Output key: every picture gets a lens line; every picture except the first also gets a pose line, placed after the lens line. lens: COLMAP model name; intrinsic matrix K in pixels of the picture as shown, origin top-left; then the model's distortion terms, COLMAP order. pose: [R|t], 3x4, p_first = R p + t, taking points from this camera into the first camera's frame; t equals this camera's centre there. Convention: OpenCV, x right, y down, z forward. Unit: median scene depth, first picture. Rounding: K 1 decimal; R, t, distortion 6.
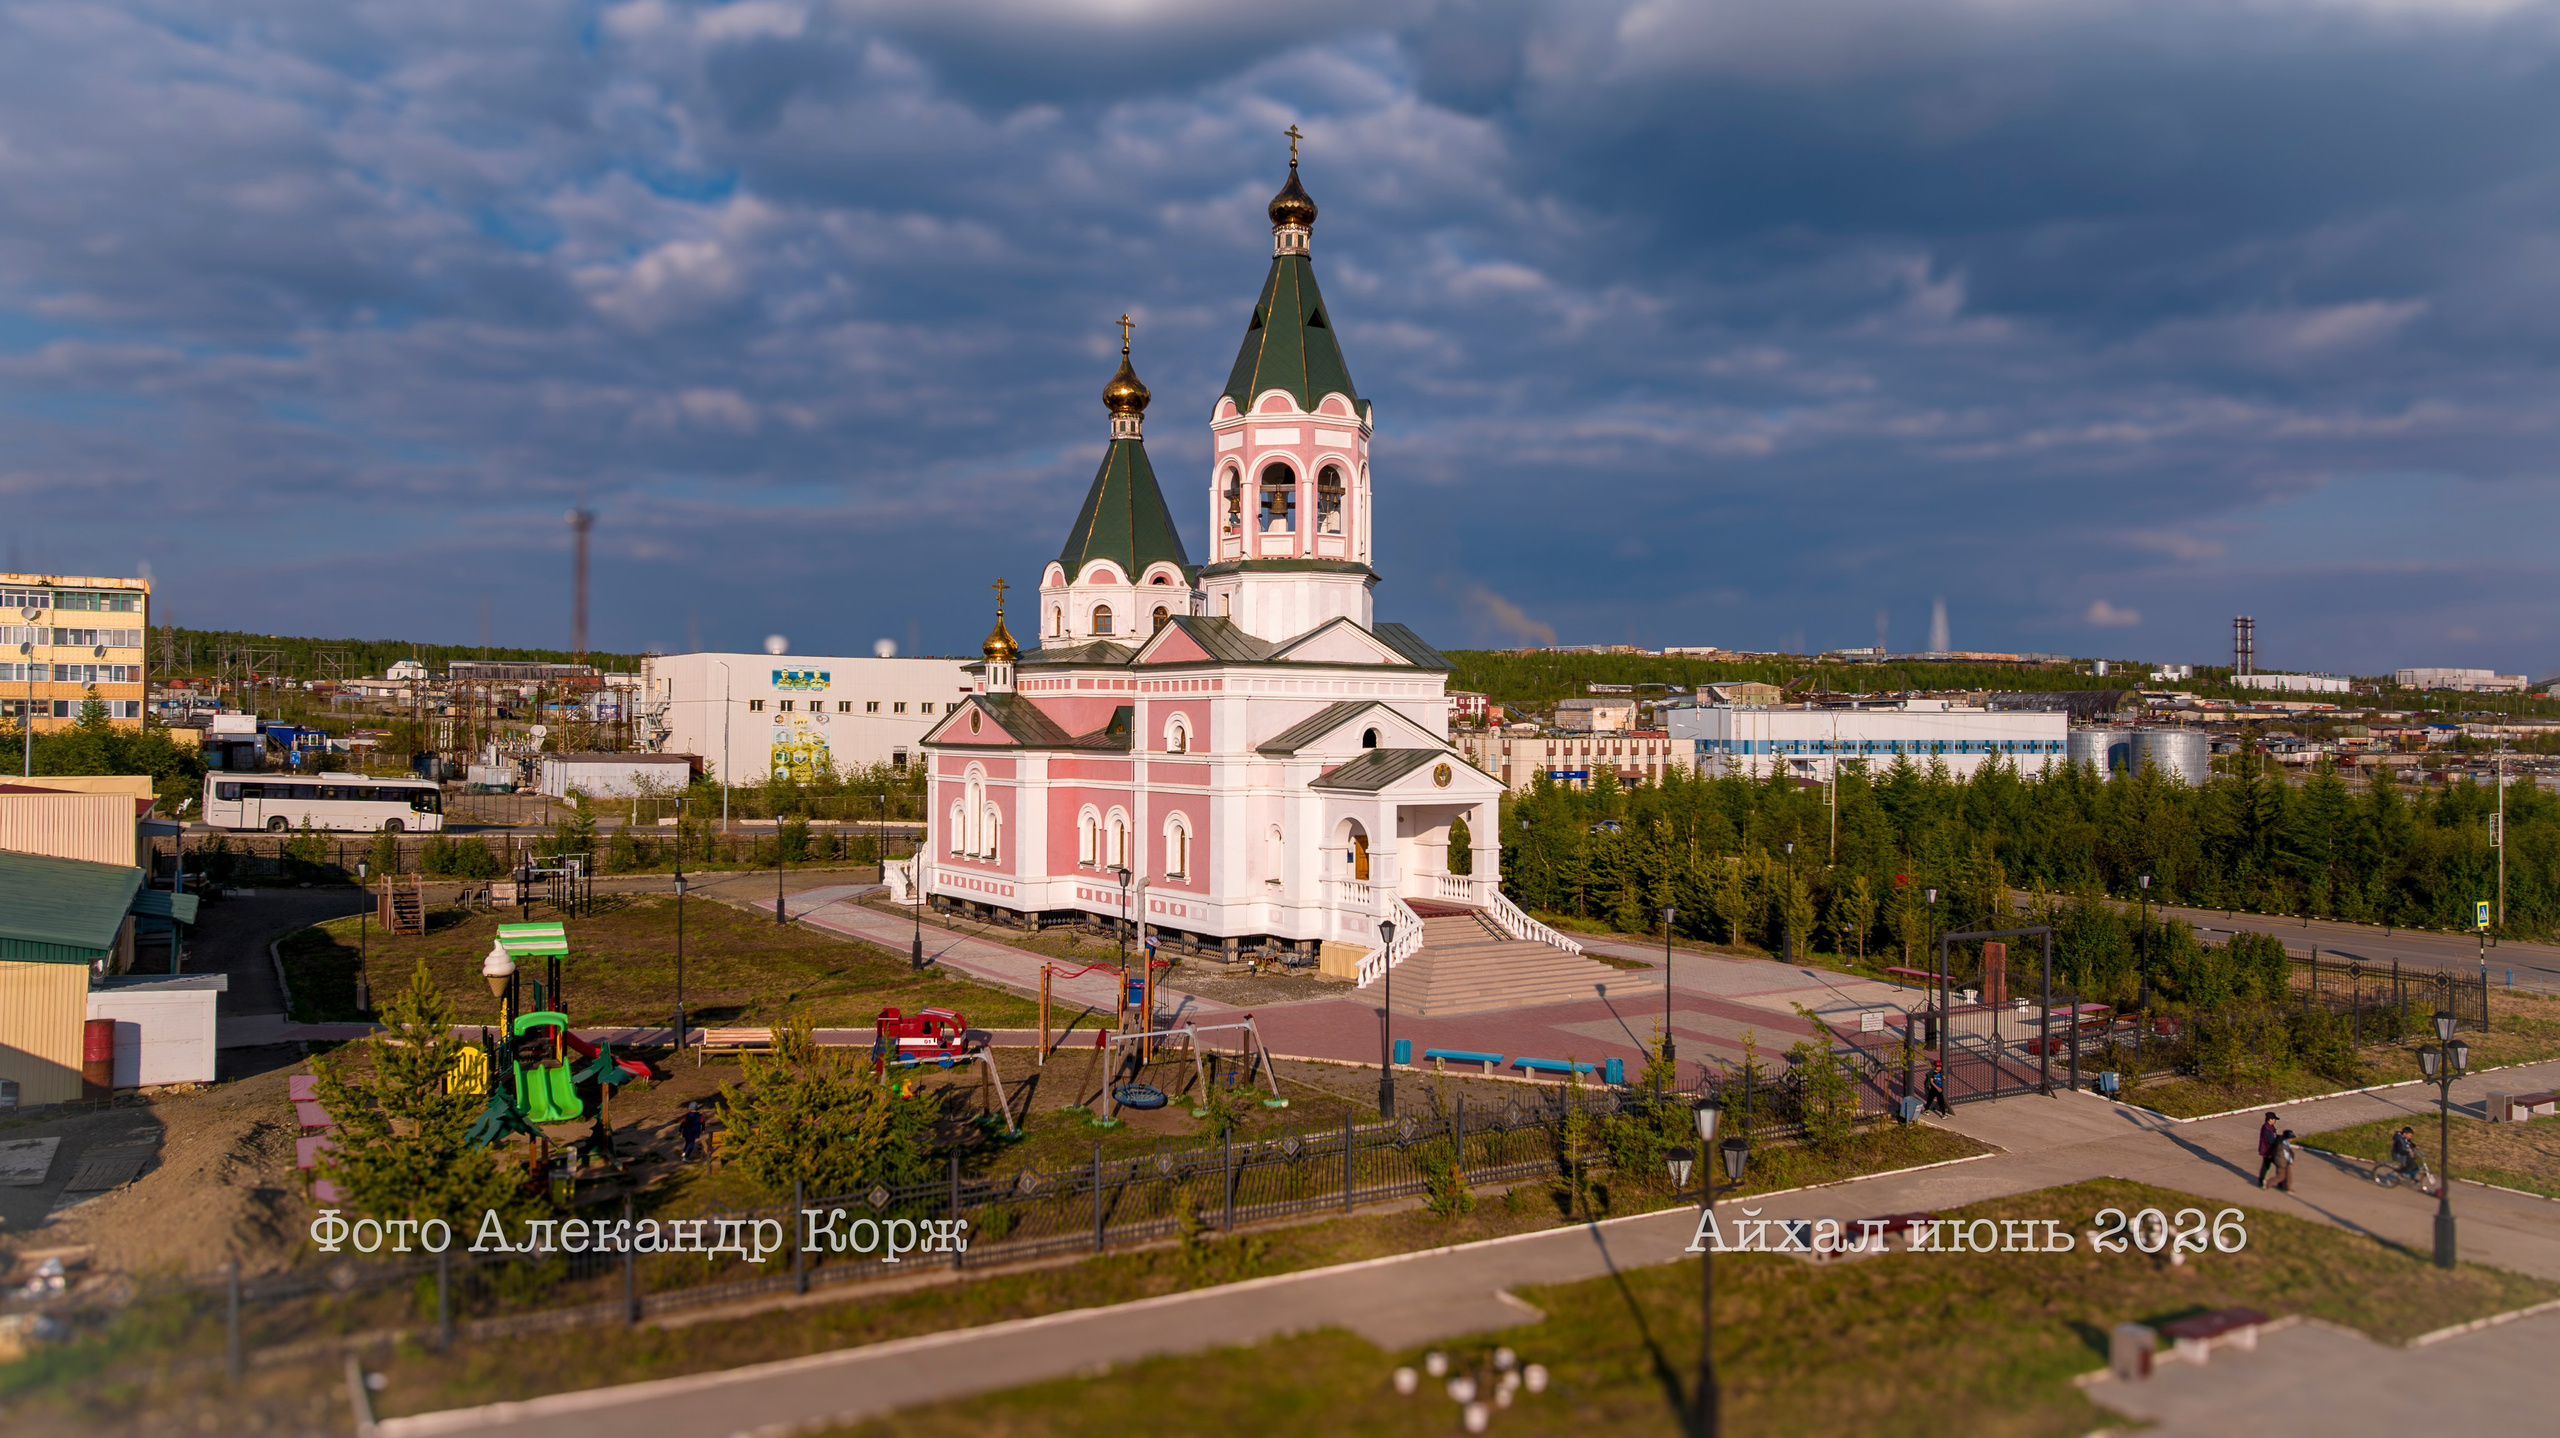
lens RADIAL K [[1854.1, 0, 1280.0], [0, 1854.1, 719.0], [0, 0, 1]] dist [0.009741, 0.007027]
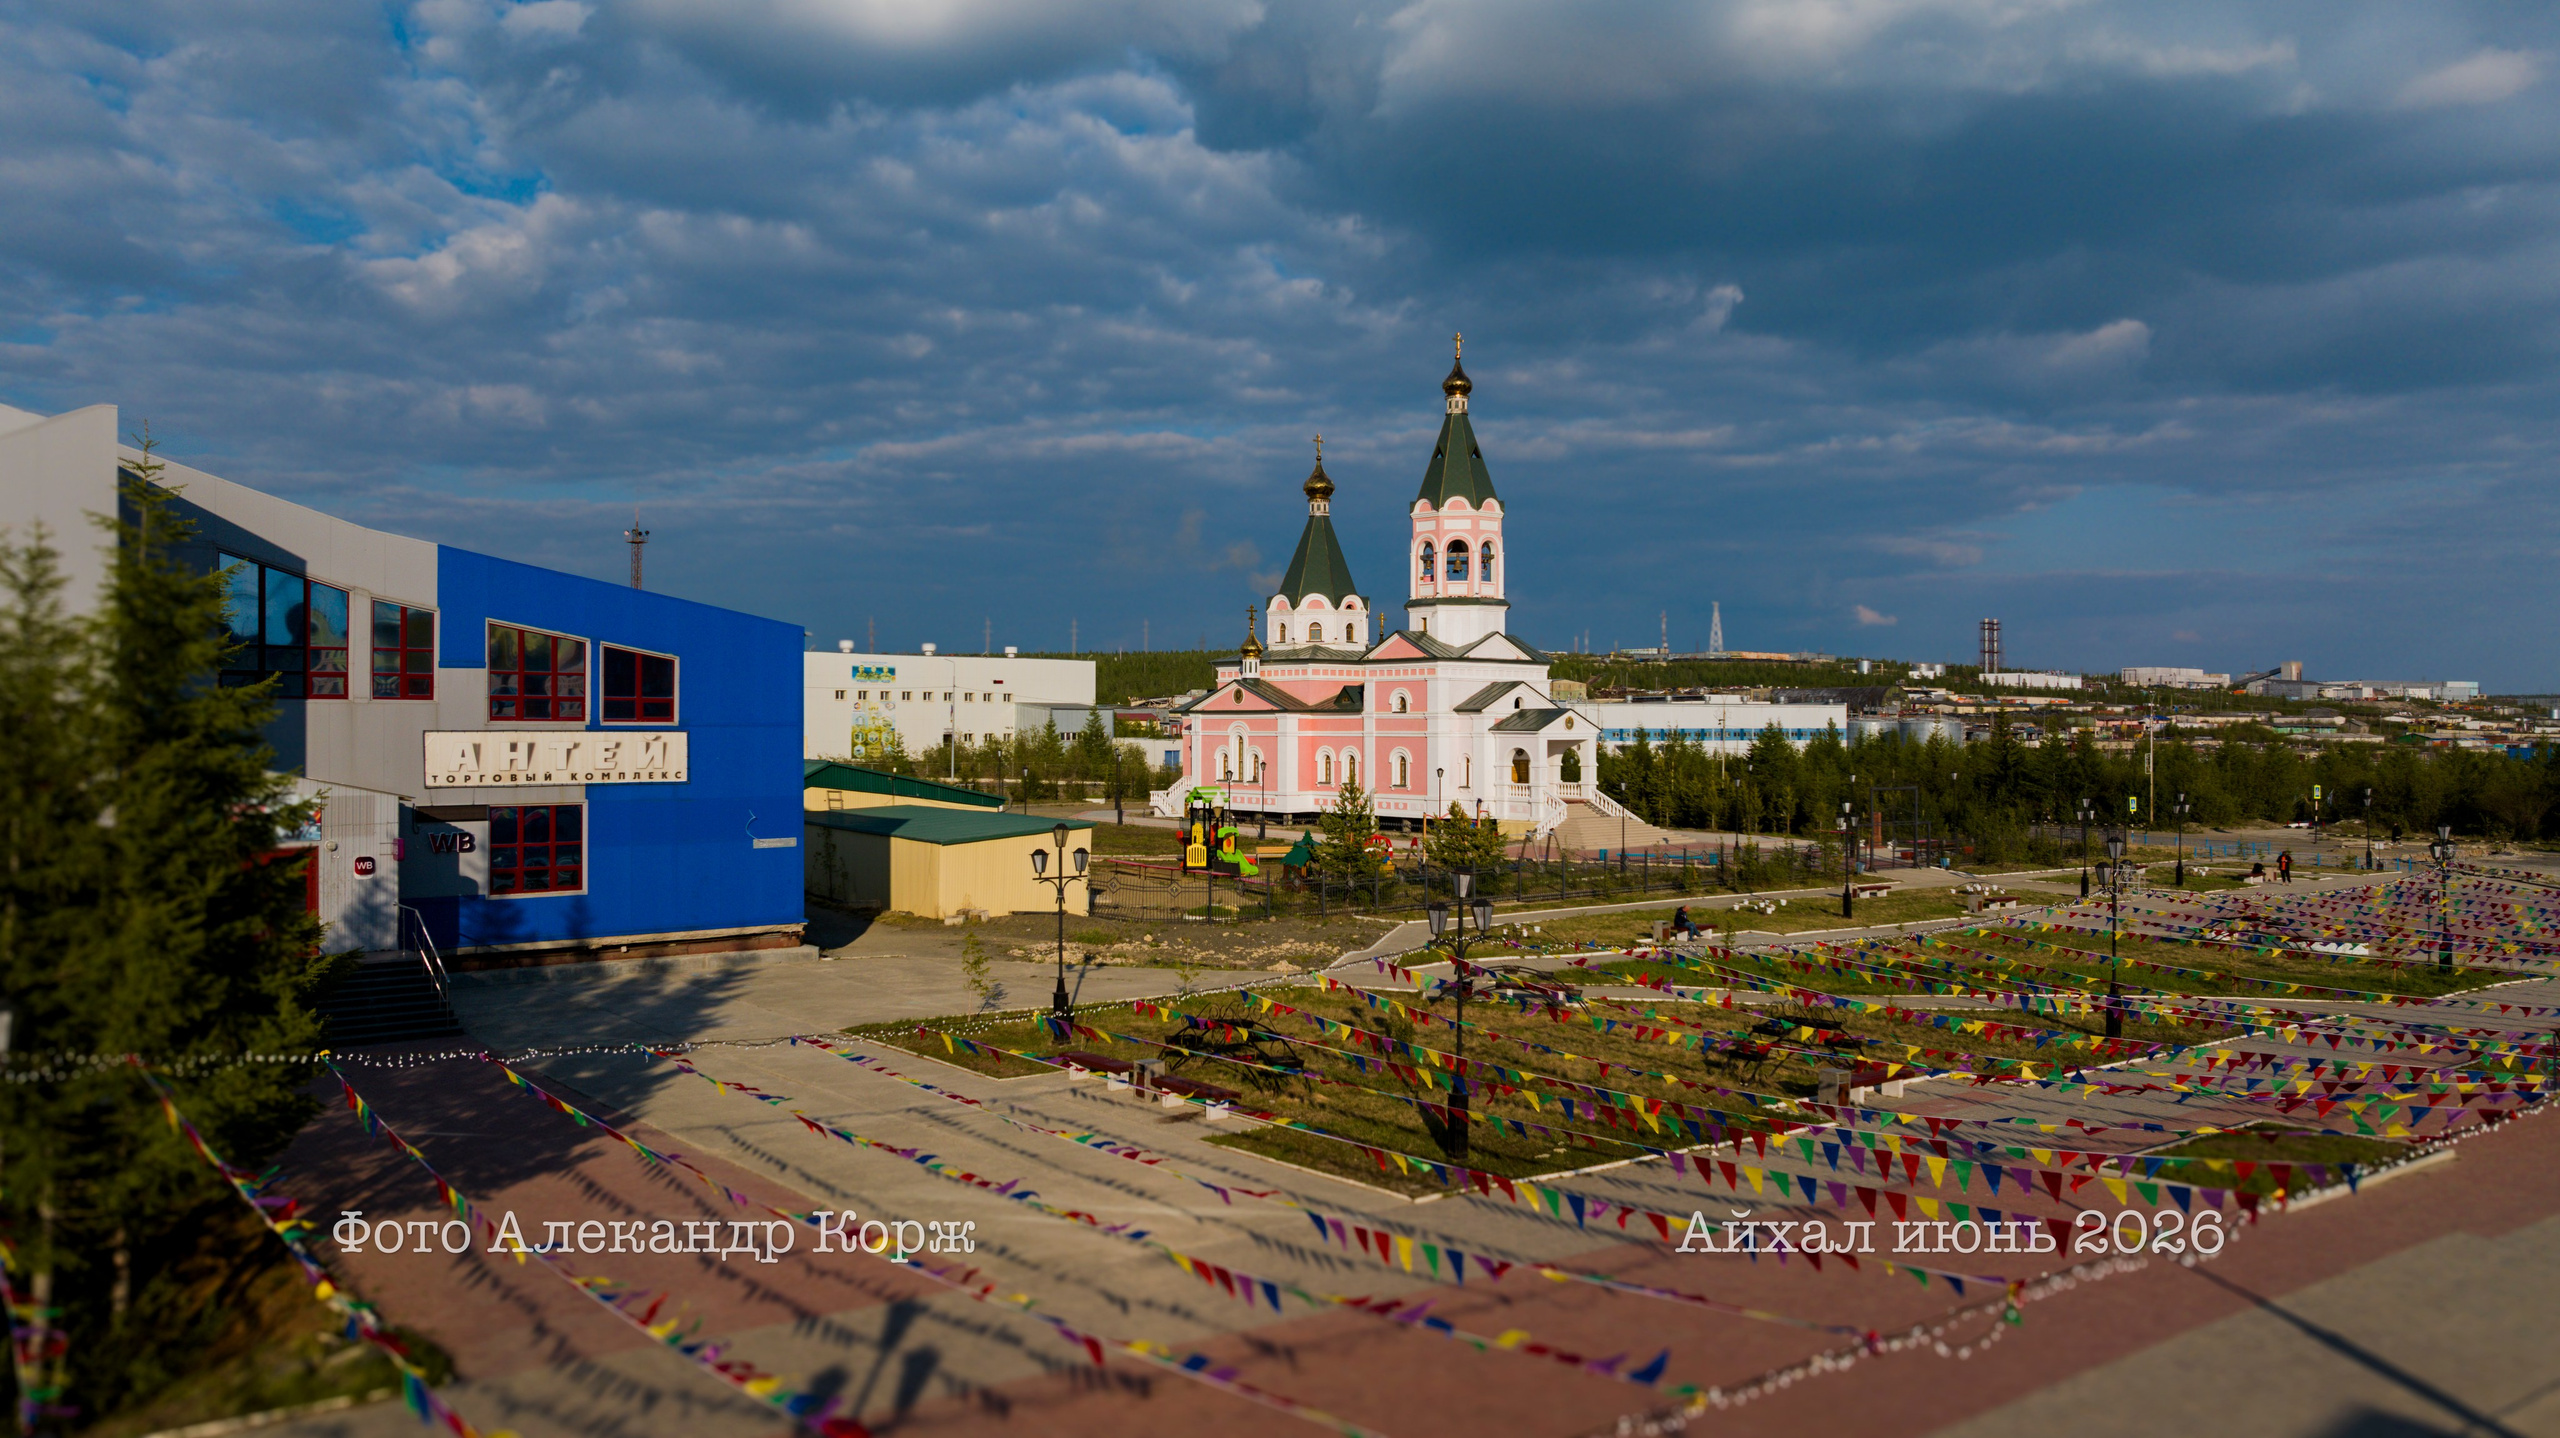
lens RADIAL K [[1826.2, 0, 1280.0], [0, 1826.2, 719.0], [0, 0, 1]] dist [-0.000382, 0.003087]
pose [[0.994248, -0.002757, 0.107065, -0.121618], [0.002624, 0.999996, 0.001380, 0.007740], [-0.107068, -0.001091, 0.994251, -0.225544]]
